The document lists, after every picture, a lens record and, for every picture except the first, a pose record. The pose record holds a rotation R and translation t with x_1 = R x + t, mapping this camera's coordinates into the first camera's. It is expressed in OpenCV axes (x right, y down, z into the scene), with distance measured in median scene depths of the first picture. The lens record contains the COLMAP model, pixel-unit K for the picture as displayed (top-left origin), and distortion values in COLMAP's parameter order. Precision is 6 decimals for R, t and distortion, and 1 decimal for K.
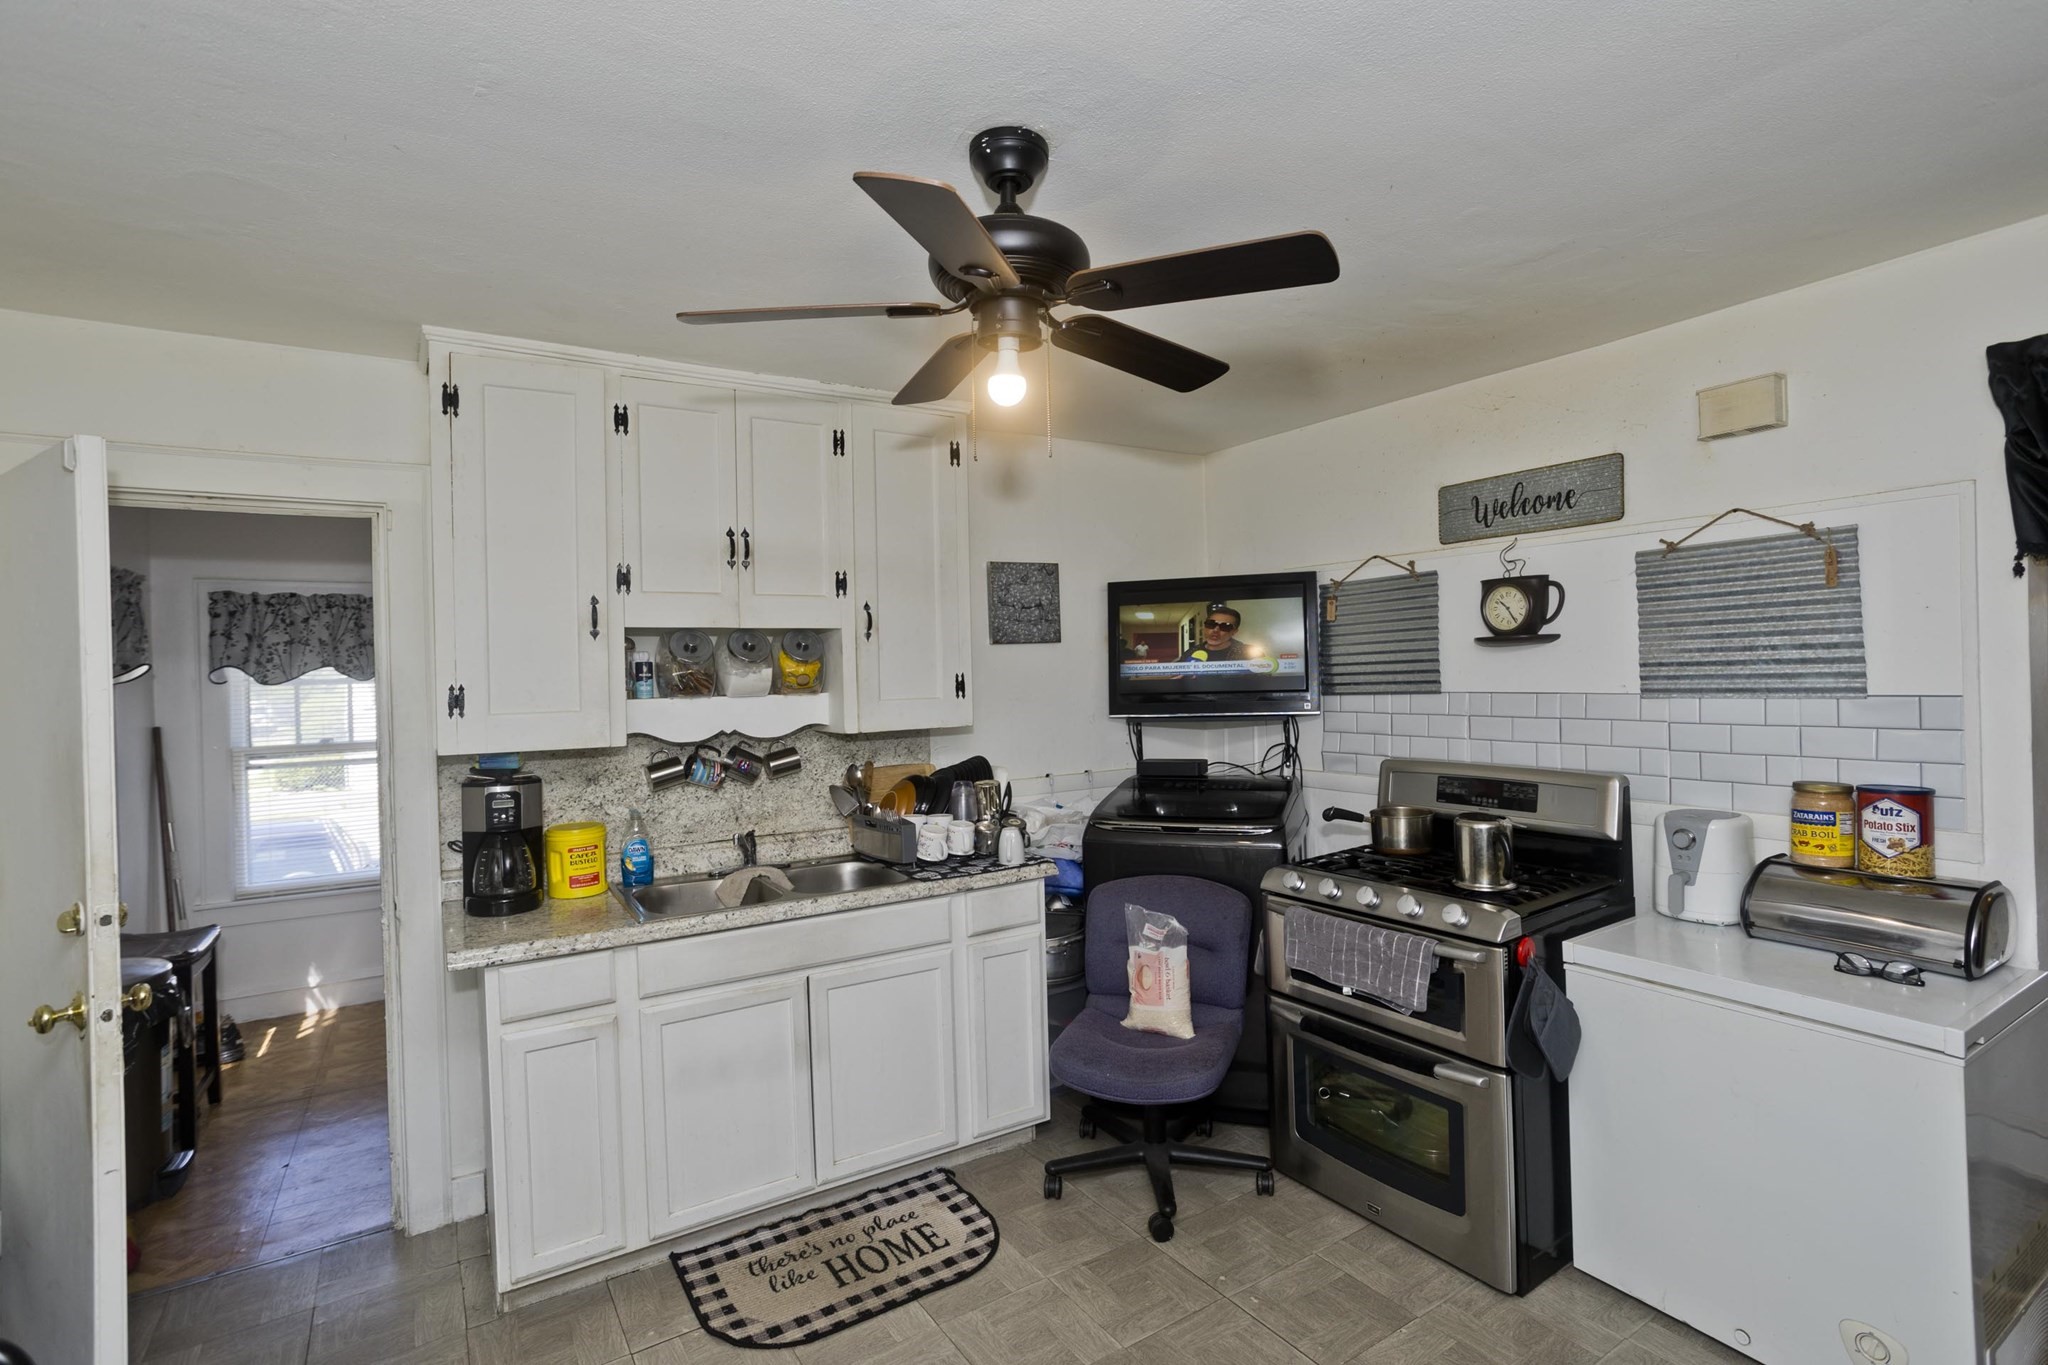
lens RADIAL K [[981.4, 0, 1032.1], [0, 981.4, 676.4], [0, 0, 1]] dist [-0.051520, 0.033391]
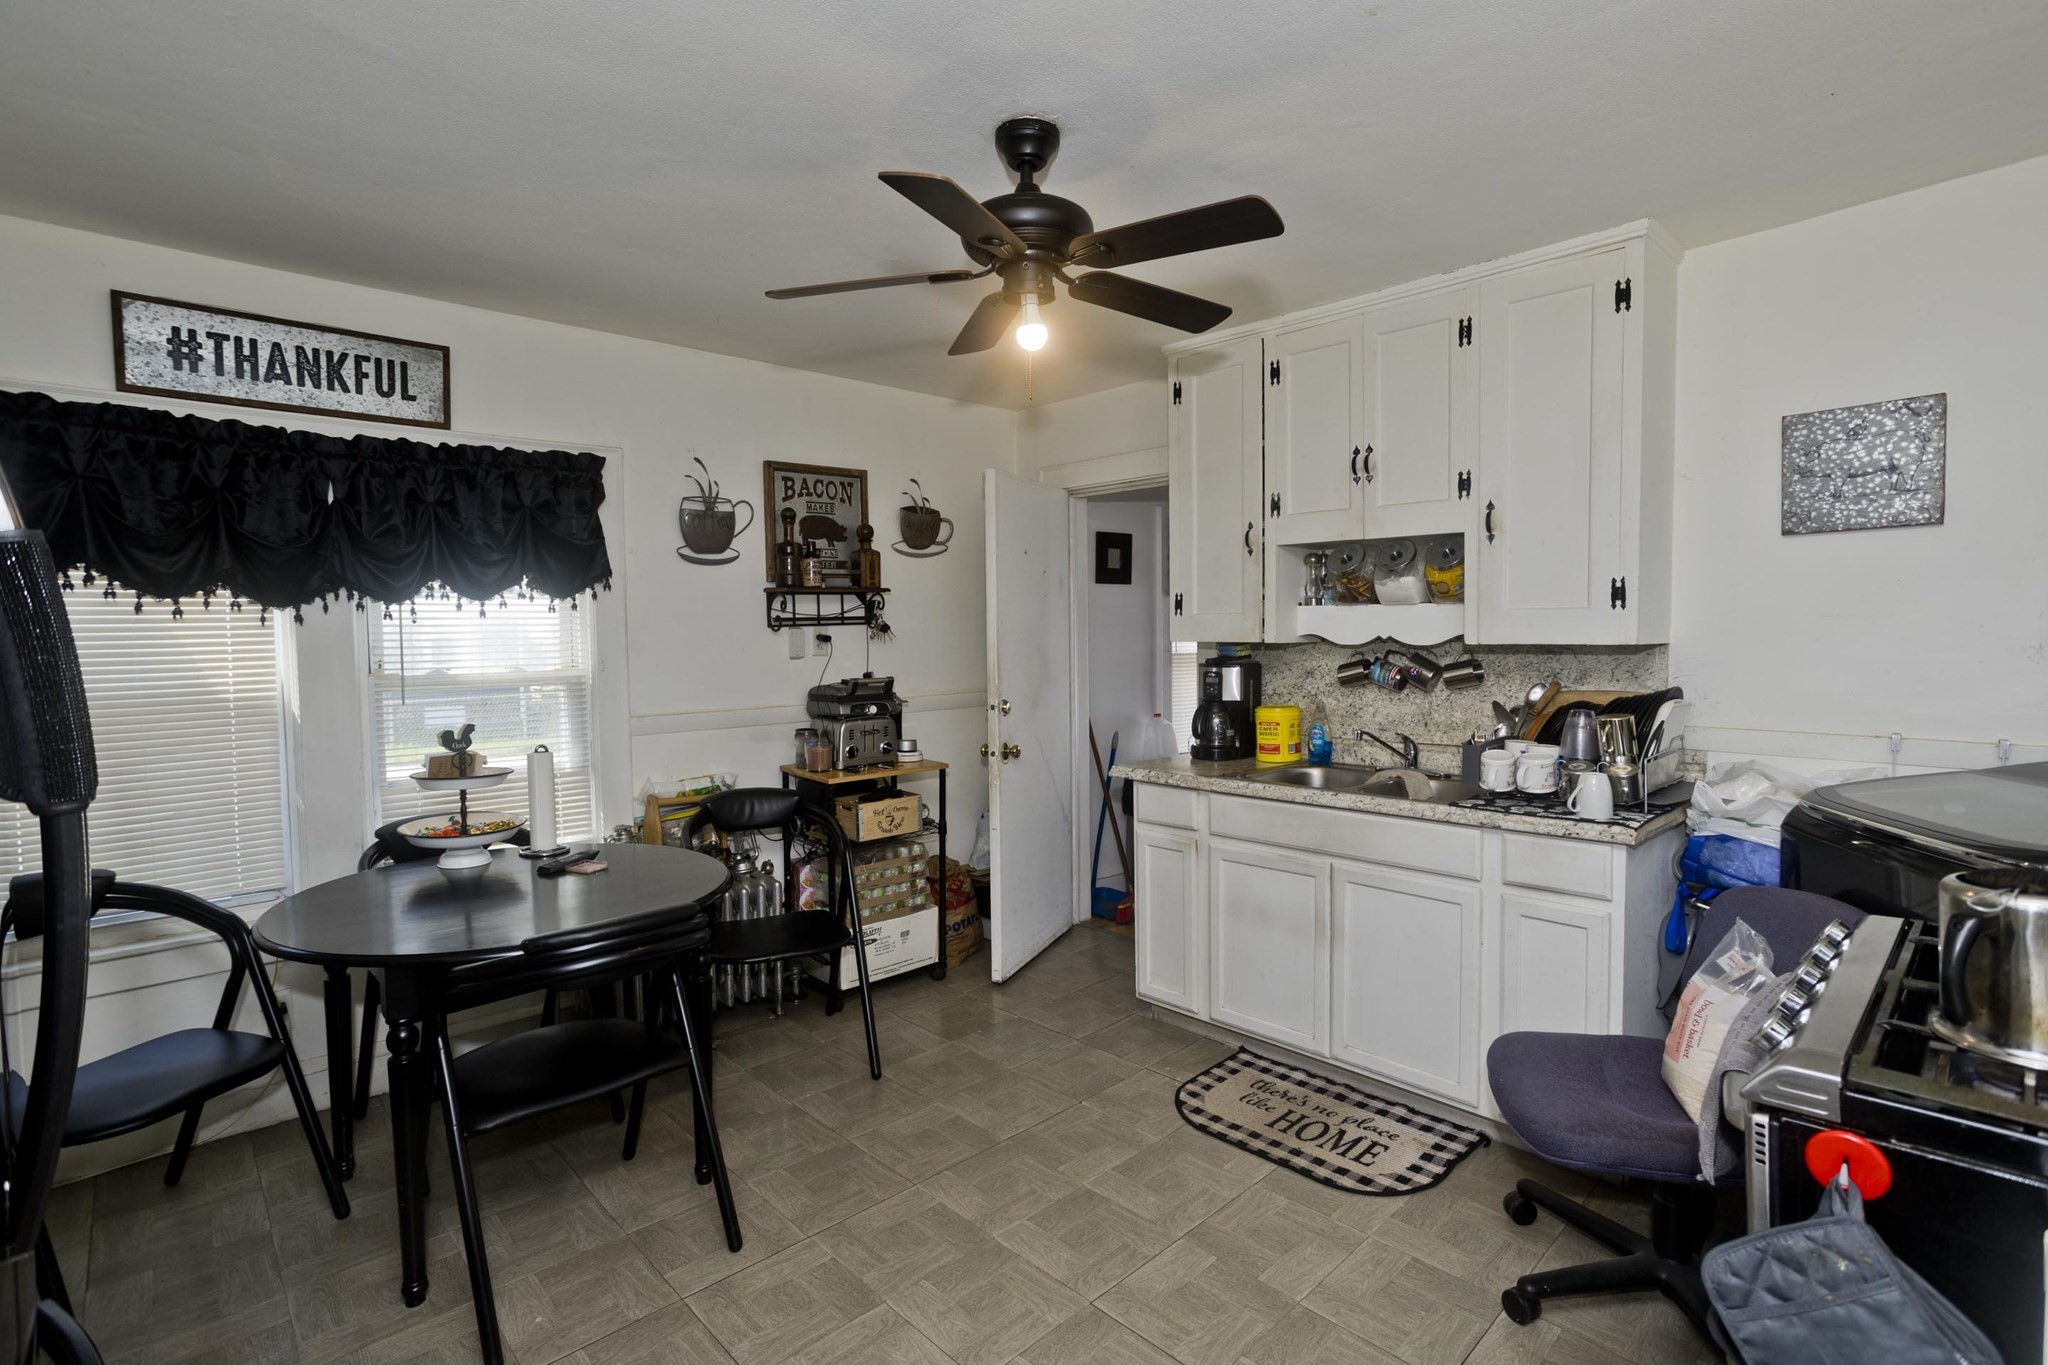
lens RADIAL K [[981.4, 0, 1032.1], [0, 981.4, 676.4], [0, 0, 1]] dist [-0.051520, 0.033391]
pose [[0.181874, 0.071217, -0.980740, 0.767441], [-0.000890, 0.997385, 0.072260, 0.025690], [0.983321, -0.012269, 0.181462, 0.494261]]
